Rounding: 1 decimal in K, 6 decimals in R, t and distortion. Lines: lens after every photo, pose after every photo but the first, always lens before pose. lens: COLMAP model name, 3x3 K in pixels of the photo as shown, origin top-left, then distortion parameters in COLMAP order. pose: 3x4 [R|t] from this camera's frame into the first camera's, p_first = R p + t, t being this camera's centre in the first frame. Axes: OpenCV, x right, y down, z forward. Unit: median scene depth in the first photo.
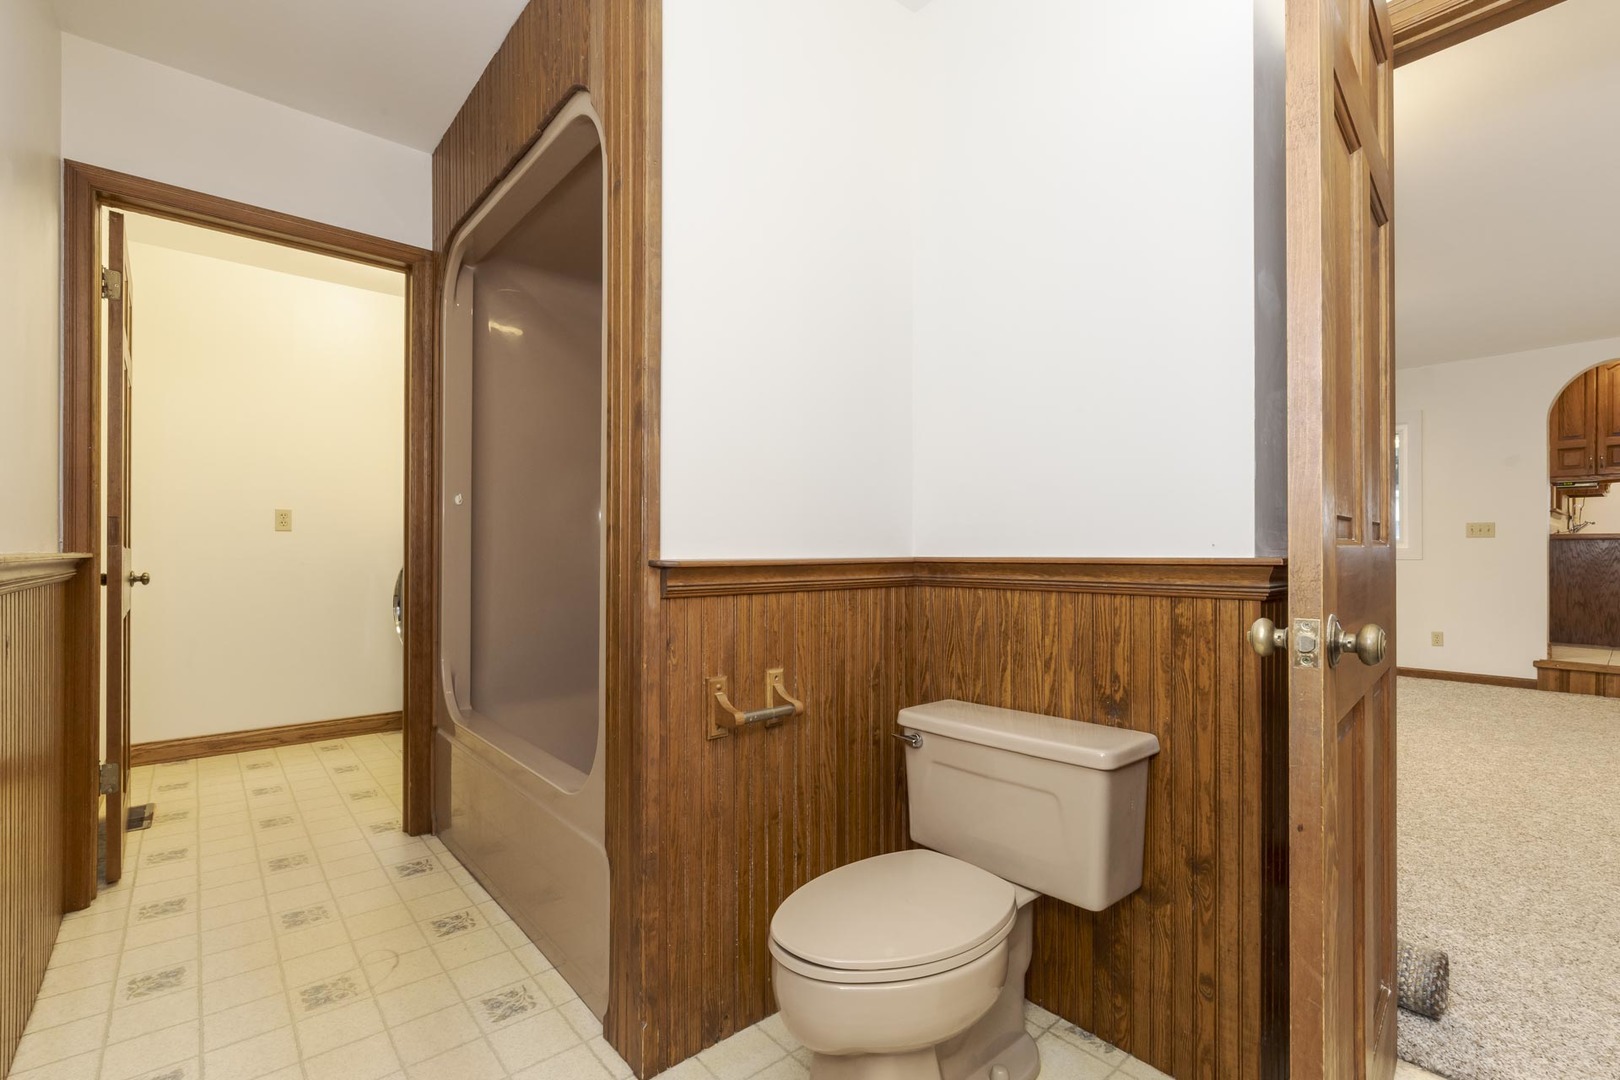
lens RADIAL K [[704.7, 0, 814.3], [0, 704.7, 560.2], [0, 0, 1]] dist [-0.000635, 0.000034]
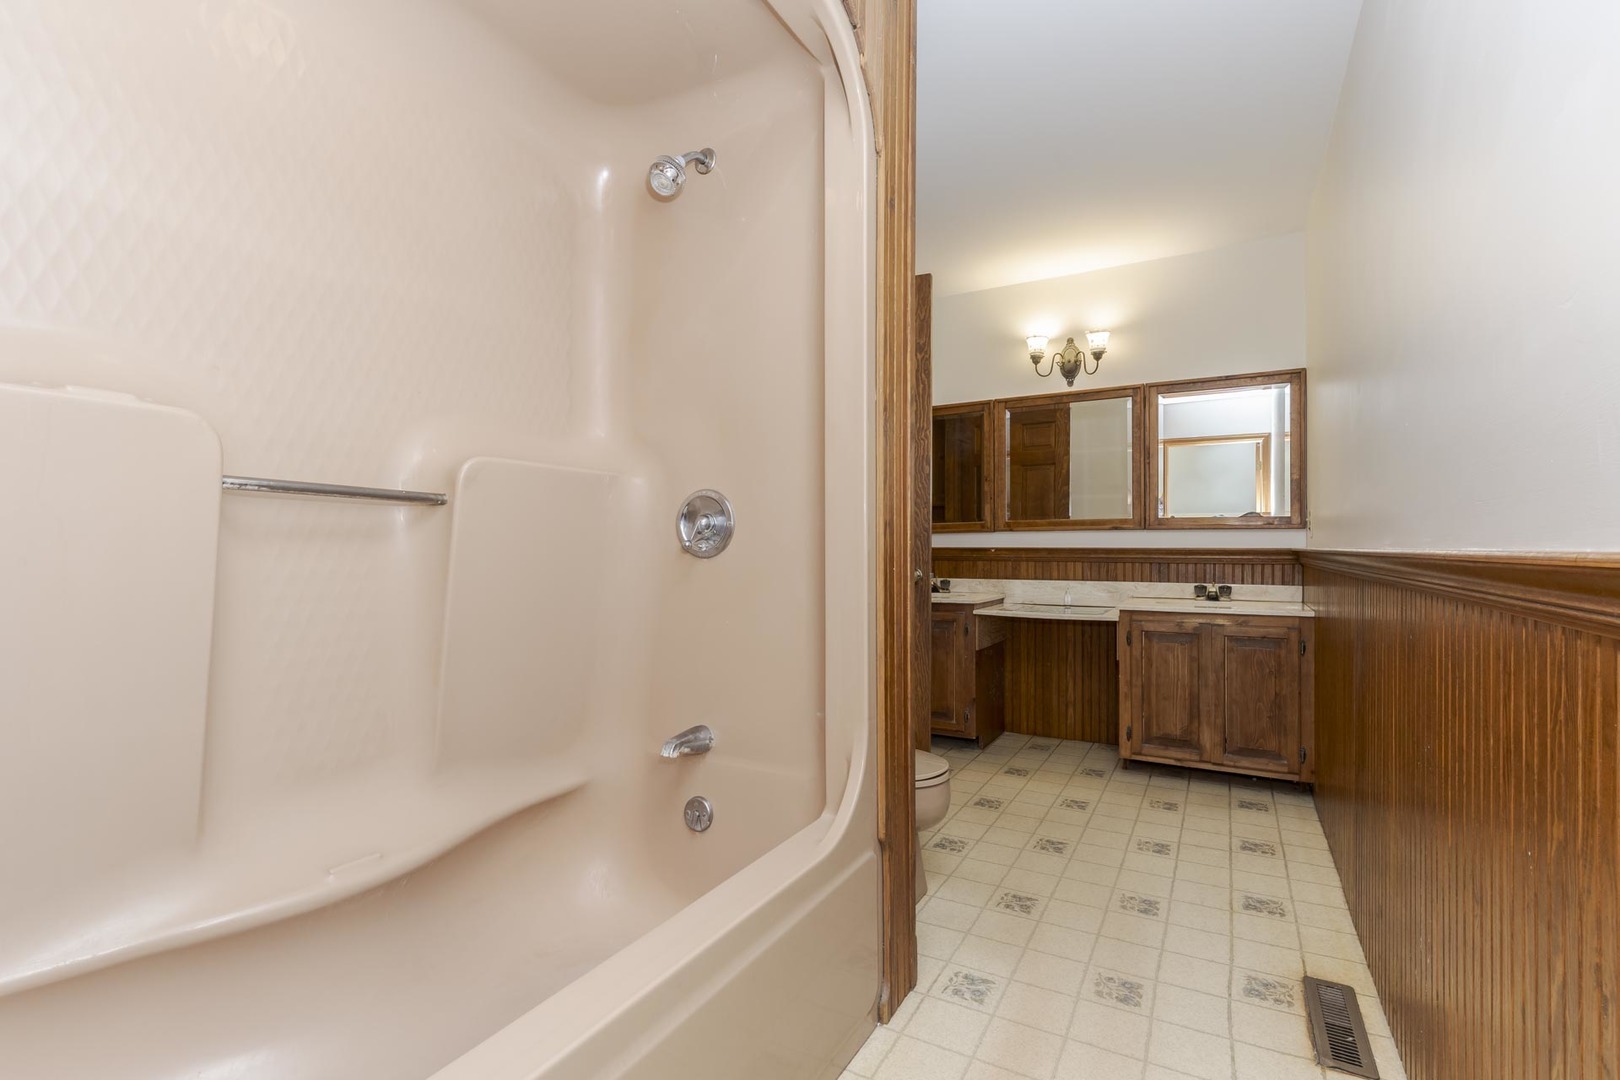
lens RADIAL K [[743.5, 0, 810.0], [0, 743.5, 540.0], [0, 0, 1]] dist [-0.000137, 0.000034]
pose [[-0.327551, 0.001167, 0.944833, -1.395810], [0.021820, 0.999742, 0.006330, -0.025364], [-0.944581, 0.022690, -0.327492, 1.581149]]
